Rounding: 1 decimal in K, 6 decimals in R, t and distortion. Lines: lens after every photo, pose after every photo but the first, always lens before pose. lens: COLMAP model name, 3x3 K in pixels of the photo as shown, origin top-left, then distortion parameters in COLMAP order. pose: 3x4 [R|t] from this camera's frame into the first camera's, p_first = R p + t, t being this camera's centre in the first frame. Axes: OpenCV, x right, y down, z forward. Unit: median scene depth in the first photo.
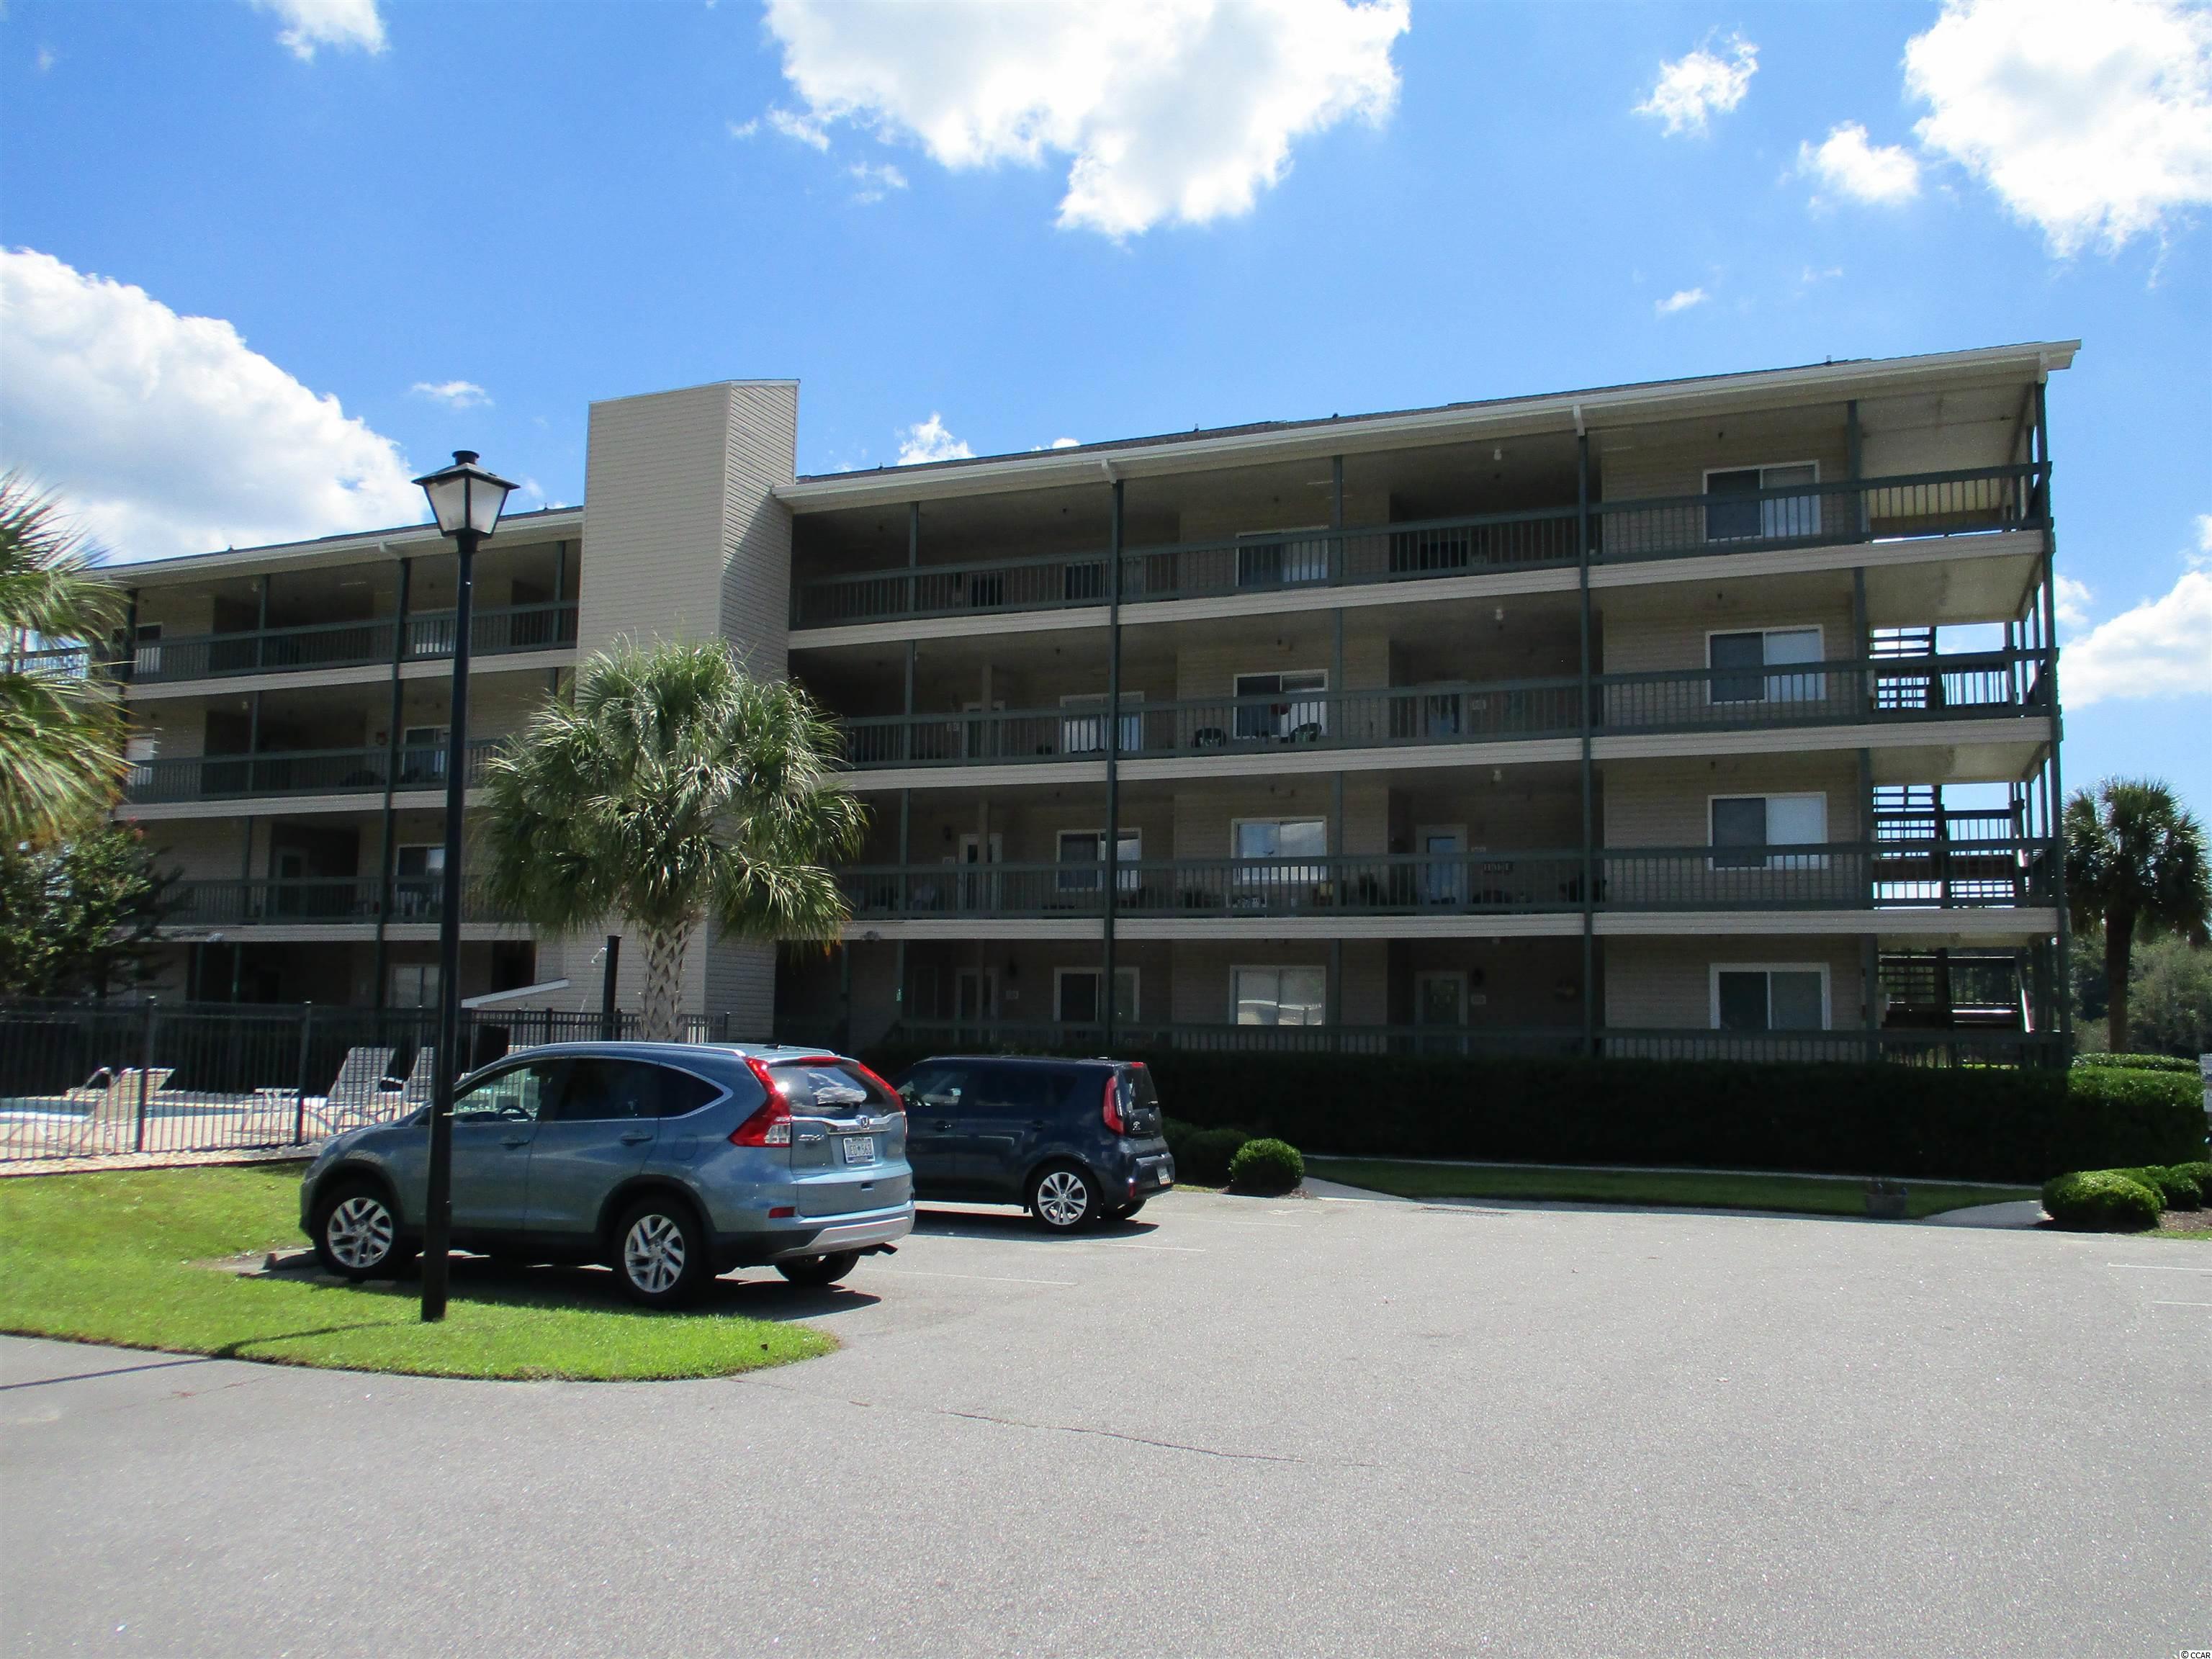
lens RADIAL K [[1828.1, 0, 1111.1], [0, 1828.1, 827.9], [0, 0, 1]] dist [-0.035328, 0.014137]
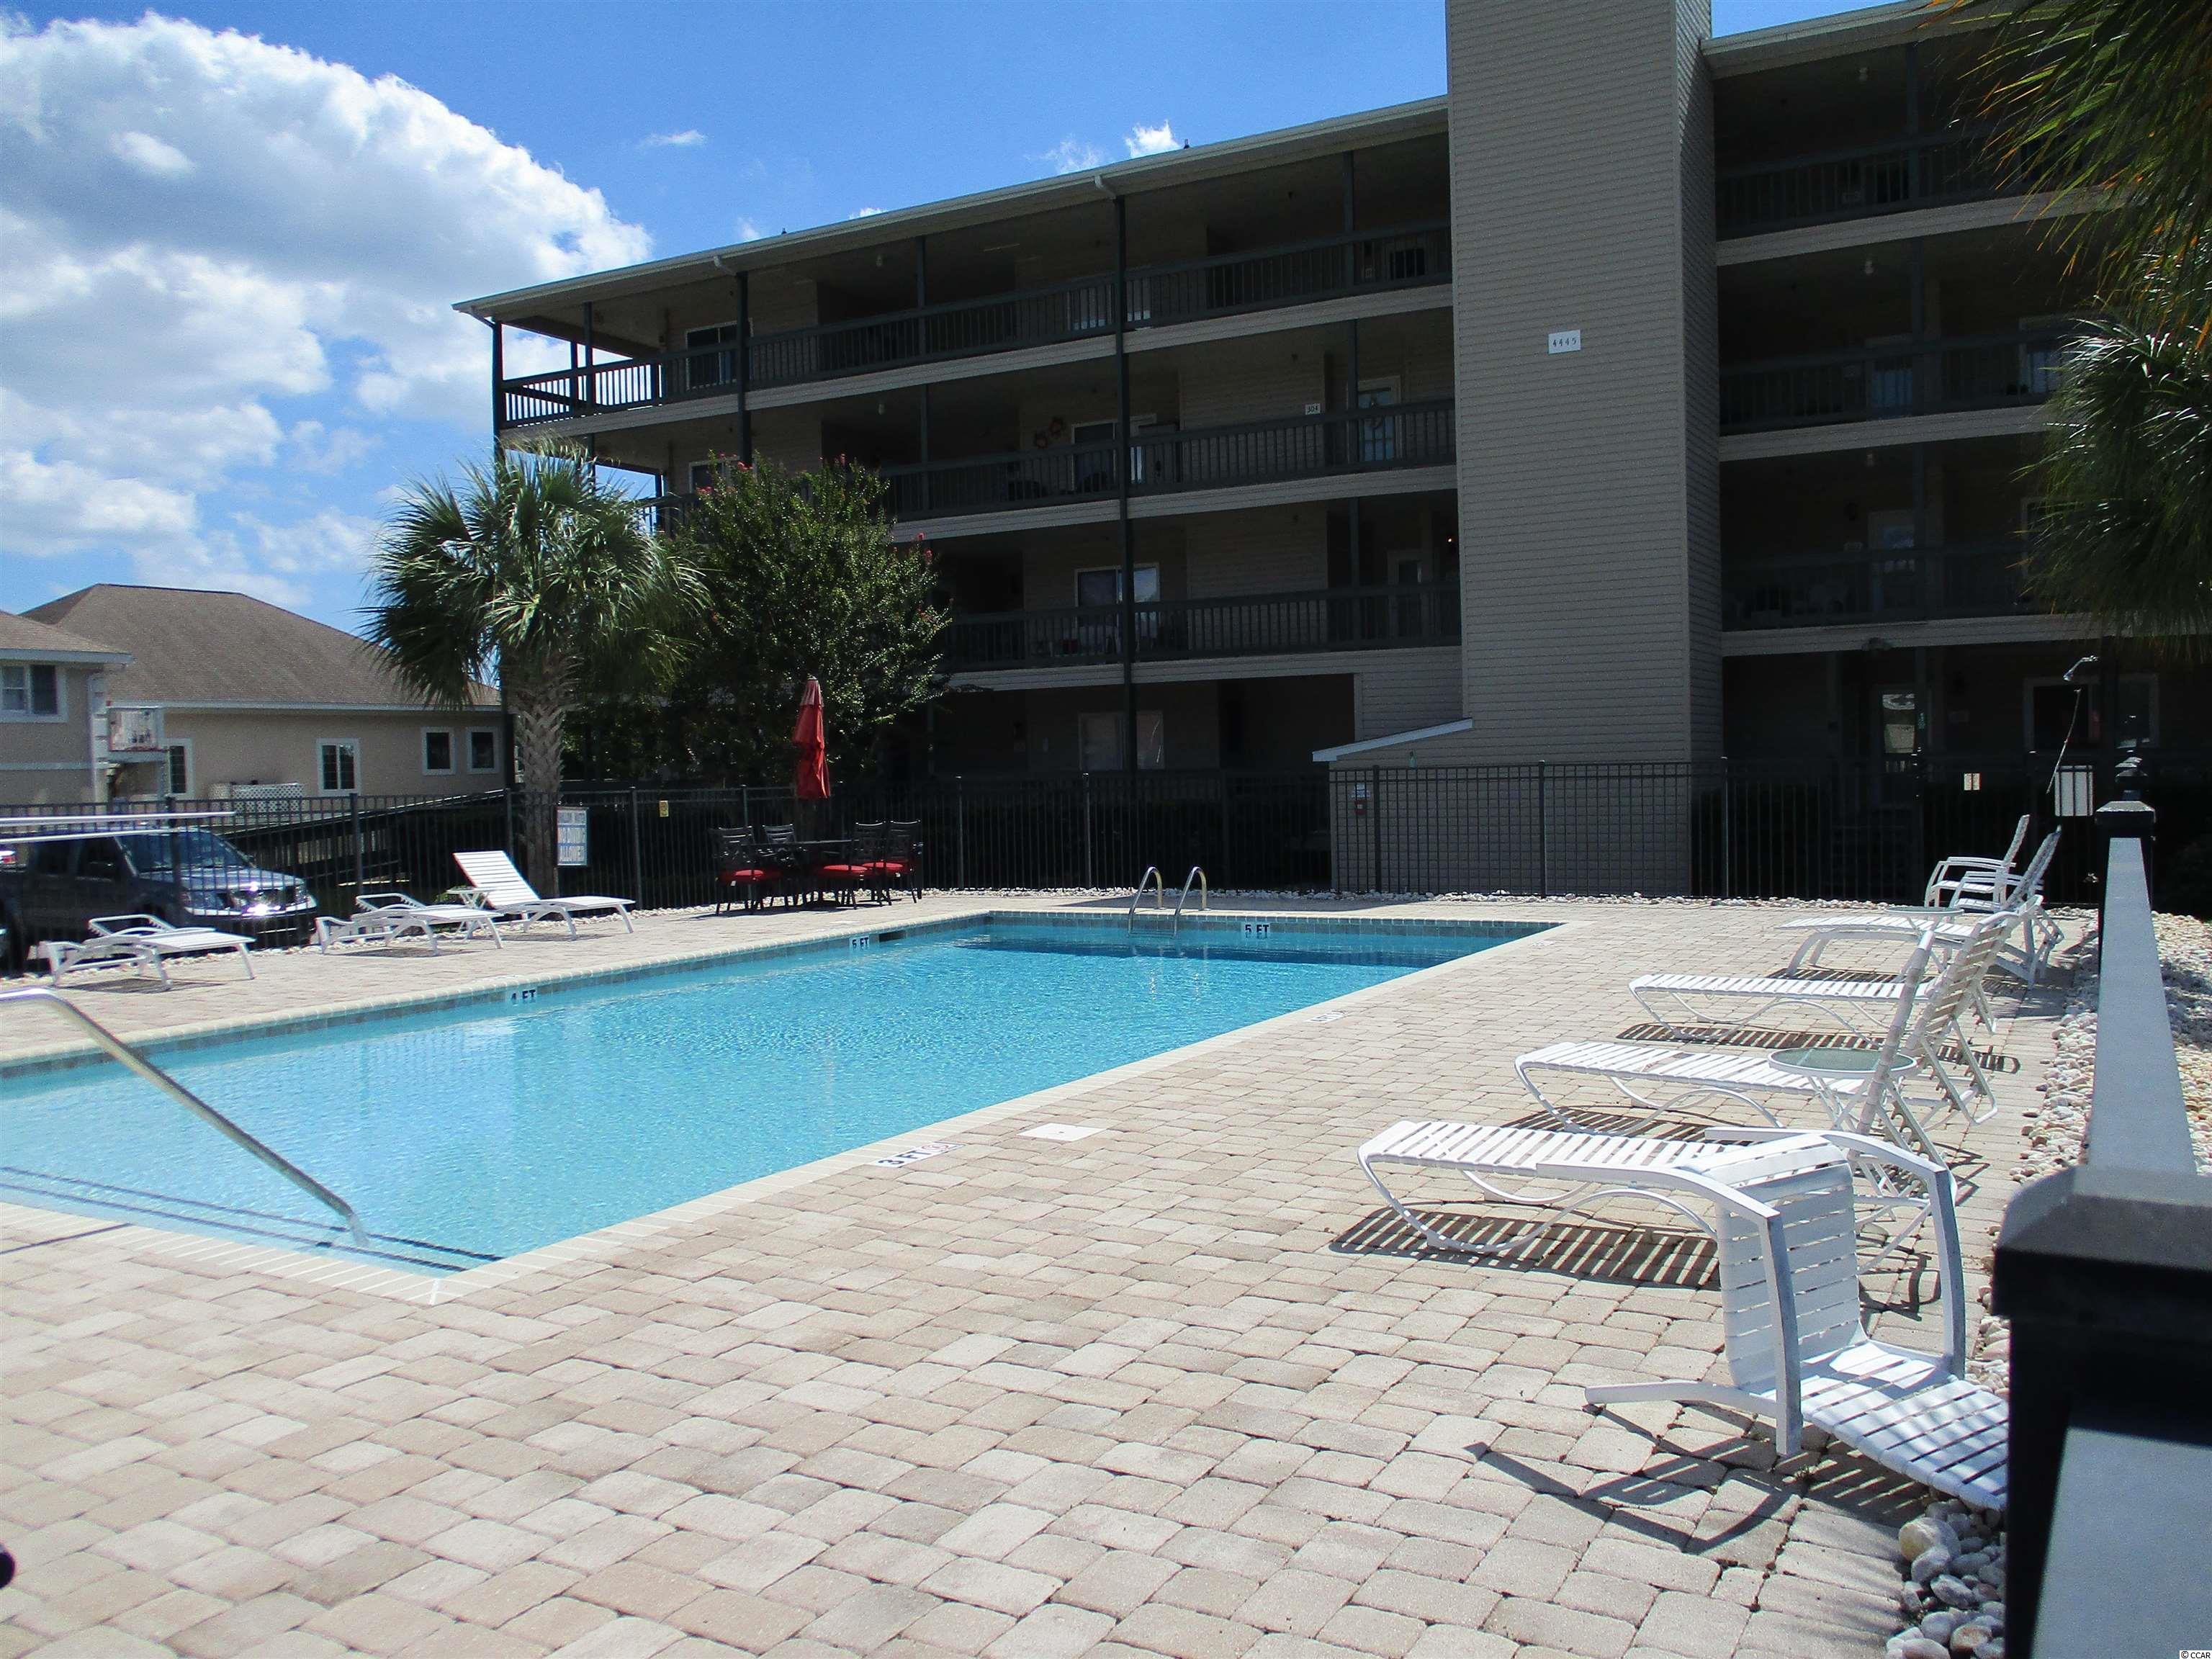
lens RADIAL K [[1828.1, 0, 1099.9], [0, 1828.1, 836.6], [0, 0, 1]] dist [-0.035328, 0.014137]
pose [[0.990815, -0.034670, -0.130705, -0.291725], [0.054160, 0.987406, 0.148650, 0.007142], [0.123905, -0.154364, 0.980214, 0.177334]]
